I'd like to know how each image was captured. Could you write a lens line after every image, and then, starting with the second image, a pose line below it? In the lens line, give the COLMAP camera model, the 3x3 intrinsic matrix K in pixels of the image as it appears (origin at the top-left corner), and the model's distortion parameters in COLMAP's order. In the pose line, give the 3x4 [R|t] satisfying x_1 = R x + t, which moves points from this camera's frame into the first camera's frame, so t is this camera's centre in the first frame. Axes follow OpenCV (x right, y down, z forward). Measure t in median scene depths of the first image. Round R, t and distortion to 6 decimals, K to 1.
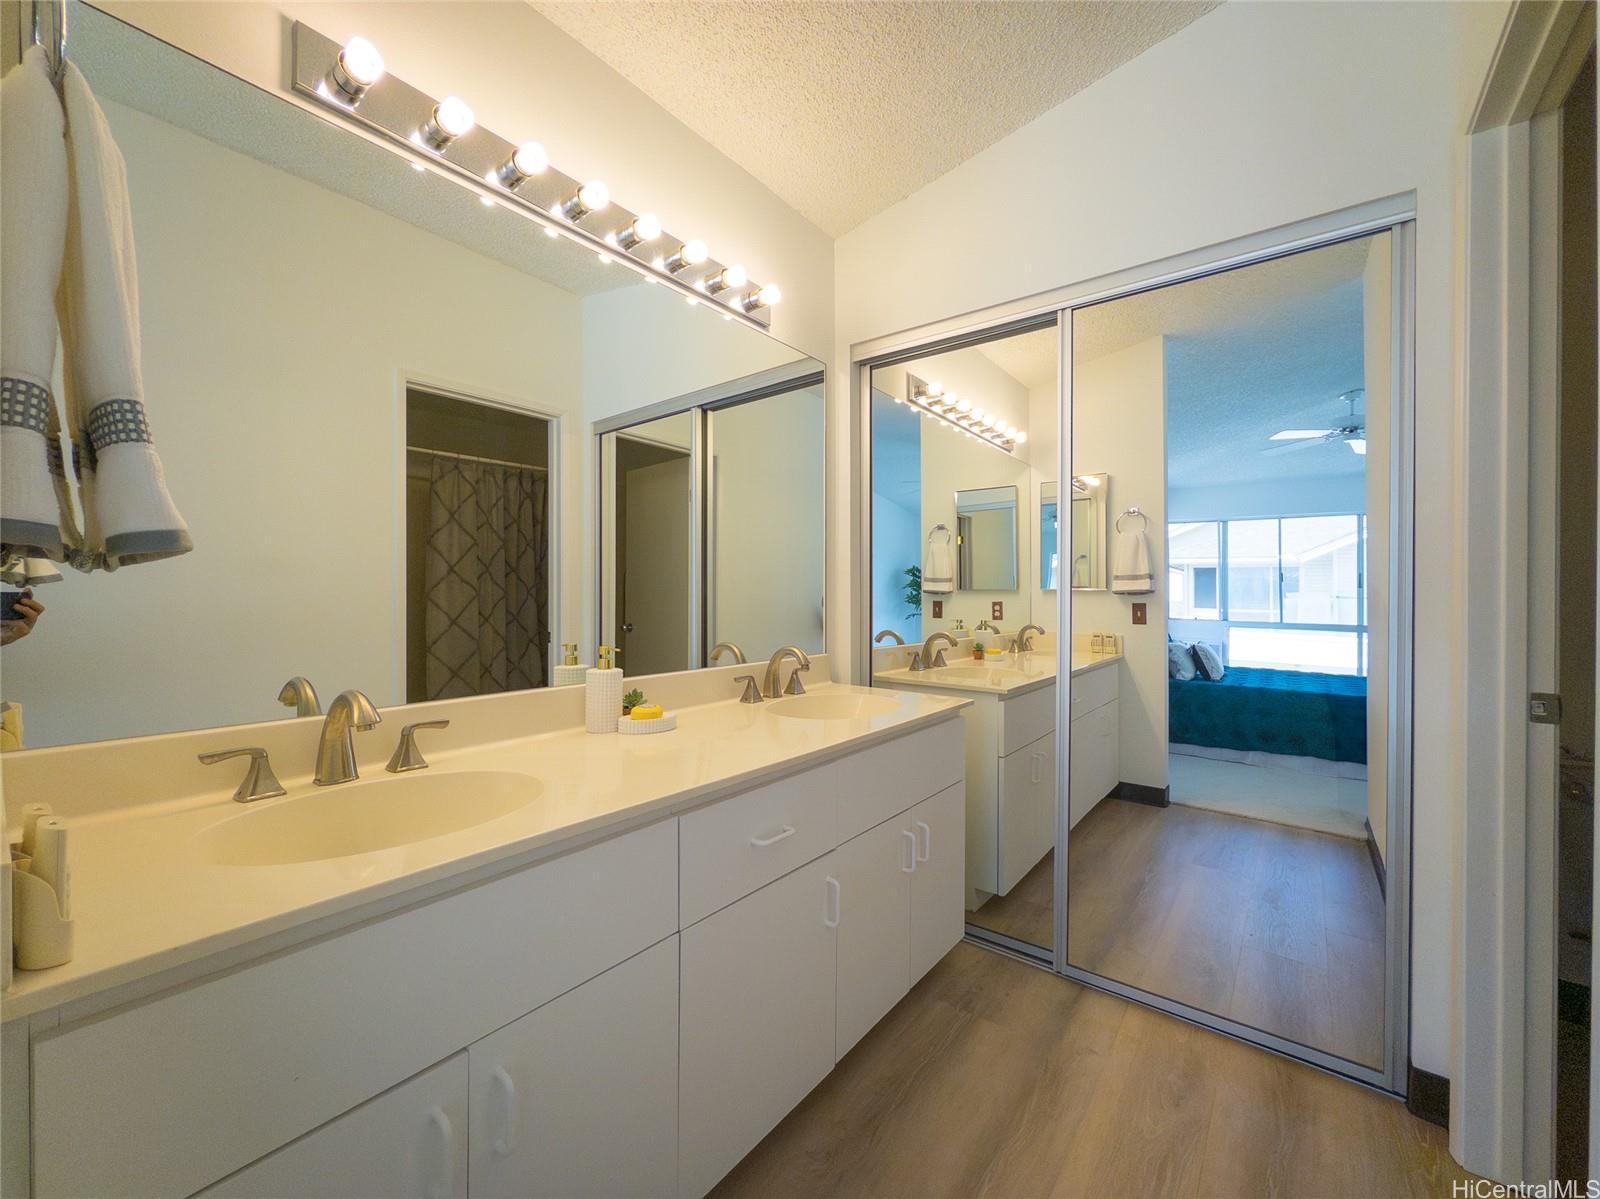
lens RADIAL K [[634.7, 0, 800.1], [0, 634.7, 598.0], [0, 0, 1]] dist [-0.016046, -0.000135]
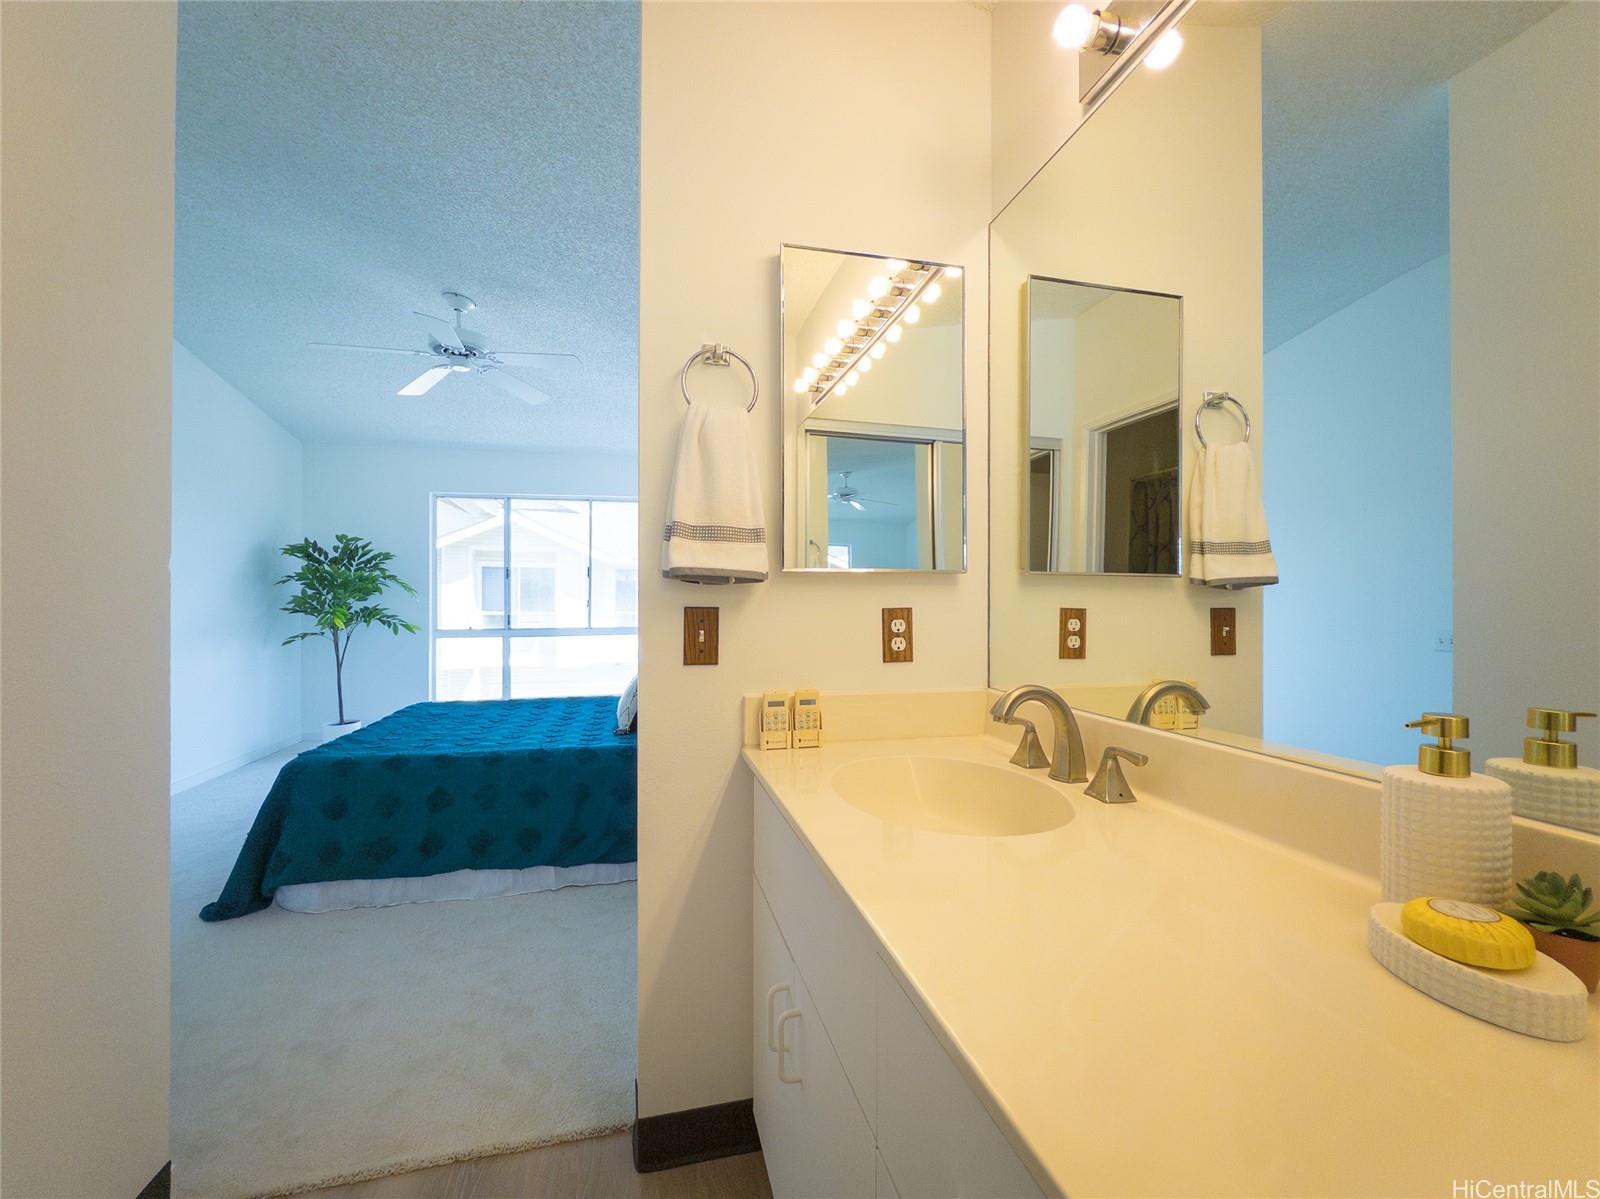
lens RADIAL K [[634.7, 0, 803.2], [0, 634.7, 601.6], [0, 0, 1]] dist [-0.016046, -0.000135]
pose [[0.593573, -0.003079, 0.804774, 0.013395], [0.003259, 0.999994, 0.001422, 0.002467], [-0.804773, 0.001779, 0.593580, 0.975649]]
